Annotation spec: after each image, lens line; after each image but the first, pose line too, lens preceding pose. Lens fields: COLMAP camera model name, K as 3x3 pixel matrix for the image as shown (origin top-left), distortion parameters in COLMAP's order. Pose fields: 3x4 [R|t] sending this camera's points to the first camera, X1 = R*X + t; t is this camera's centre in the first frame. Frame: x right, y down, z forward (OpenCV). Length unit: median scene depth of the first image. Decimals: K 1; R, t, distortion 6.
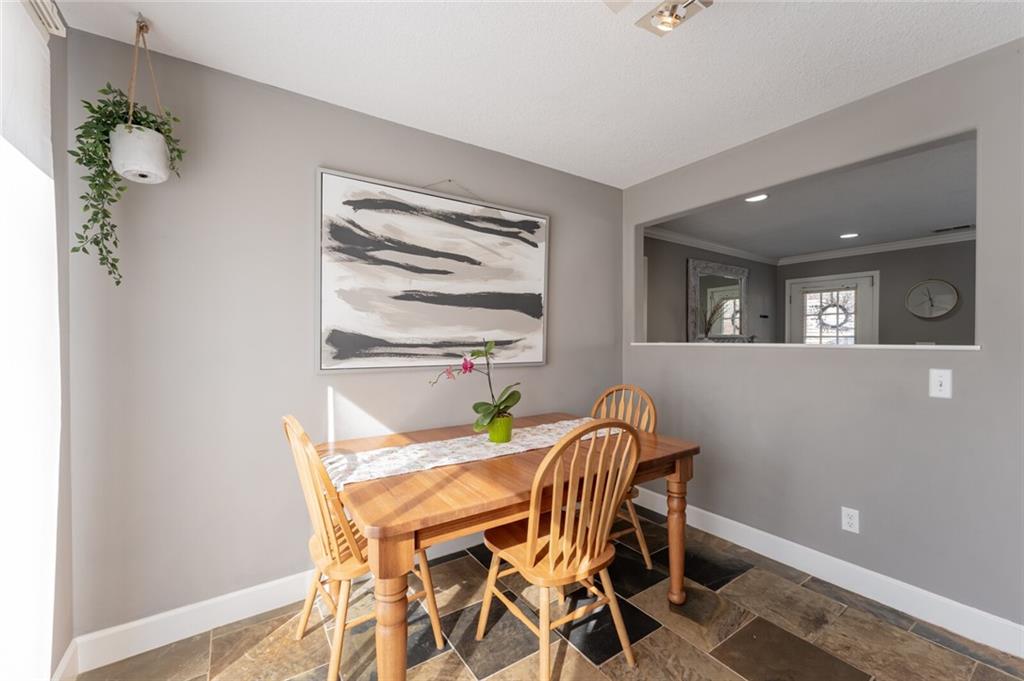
lens RADIAL K [[413.8, 0, 518.1], [0, 413.8, 341.5], [0, 0, 1]] dist [-0.001447, -0.000071]
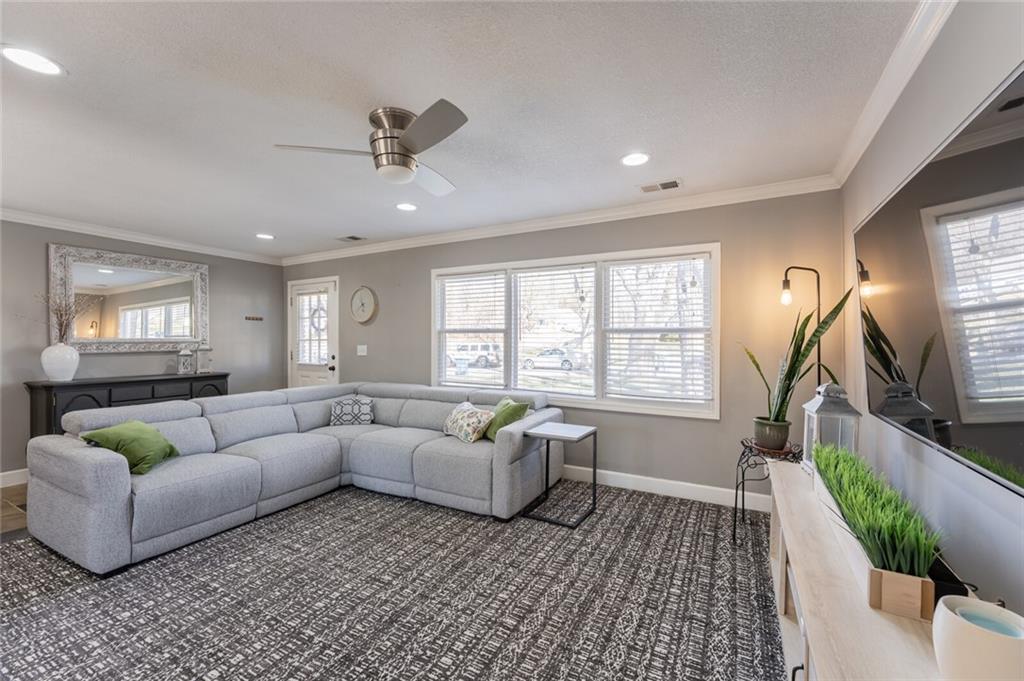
lens RADIAL K [[409.3, 0, 514.9], [0, 409.3, 341.1], [0, 0, 1]] dist [0.000200, 0.000307]
pose [[0.889473, -0.004322, 0.456968, 1.539173], [0.005808, 0.999981, -0.001848, -0.008856], [-0.456951, 0.004297, 0.889481, -0.216580]]
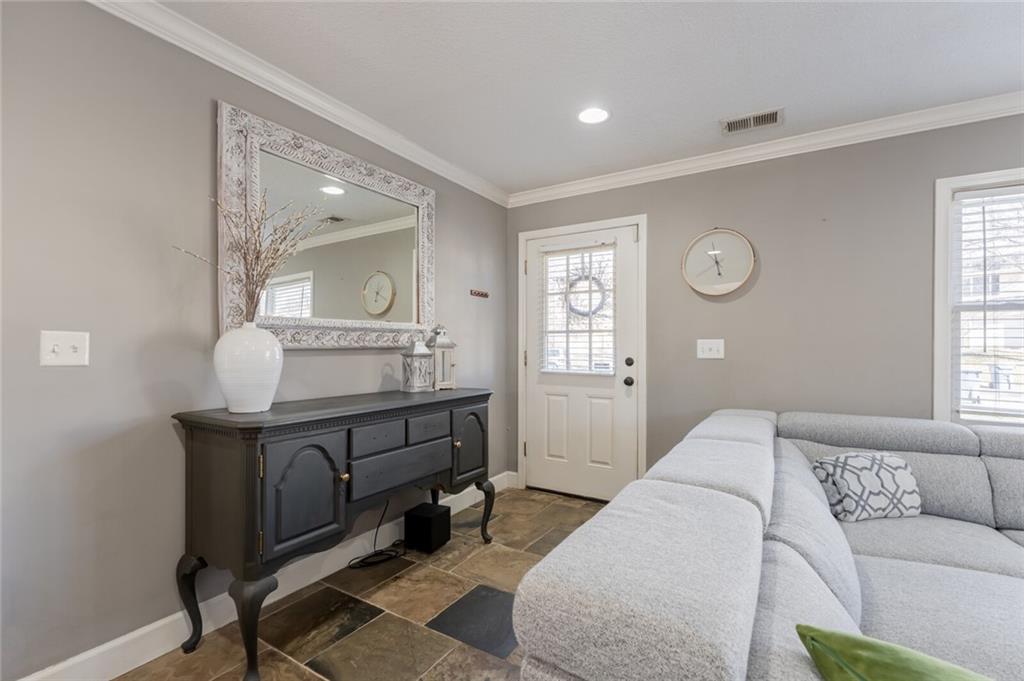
lens RADIAL K [[450.2, 0, 518.8], [0, 450.2, 344.2], [0, 0, 1]] dist [-0.002482, -0.000426]
pose [[0.913062, 0.001422, 0.407818, 0.887247], [0.002173, 0.999963, -0.008353, 0.023702], [-0.407815, 0.008513, 0.913025, 0.976424]]
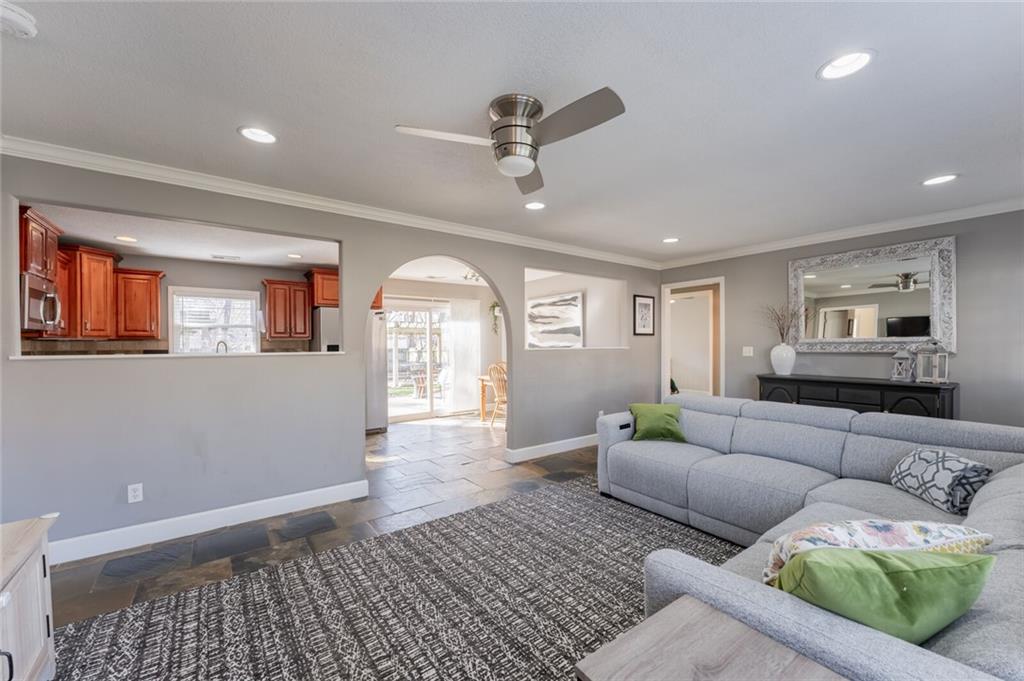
lens RADIAL K [[412.4, 0, 515.6], [0, 412.4, 346.9], [0, 0, 1]] dist [0.000131, -0.000002]
pose [[0.037779, 0.005841, -0.999269, 2.459667], [0.003483, 0.999976, 0.005977, -0.012691], [0.999280, -0.003707, 0.037758, 0.572442]]
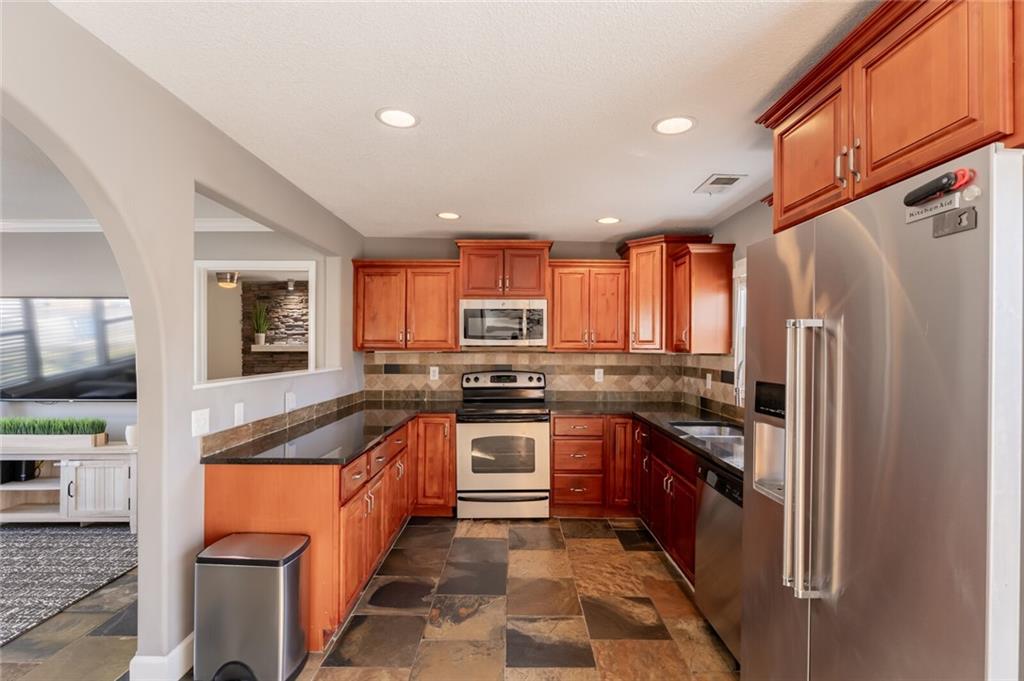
lens RADIAL K [[474.8, 0, 514.2], [0, 474.8, 347.9], [0, 0, 1]] dist [0.000846, 0.000294]
pose [[-0.823973, -0.004769, 0.566608, 0.230464], [-0.003569, 0.999988, 0.003227, -0.058433], [-0.566617, 0.000636, -0.823981, 0.414325]]
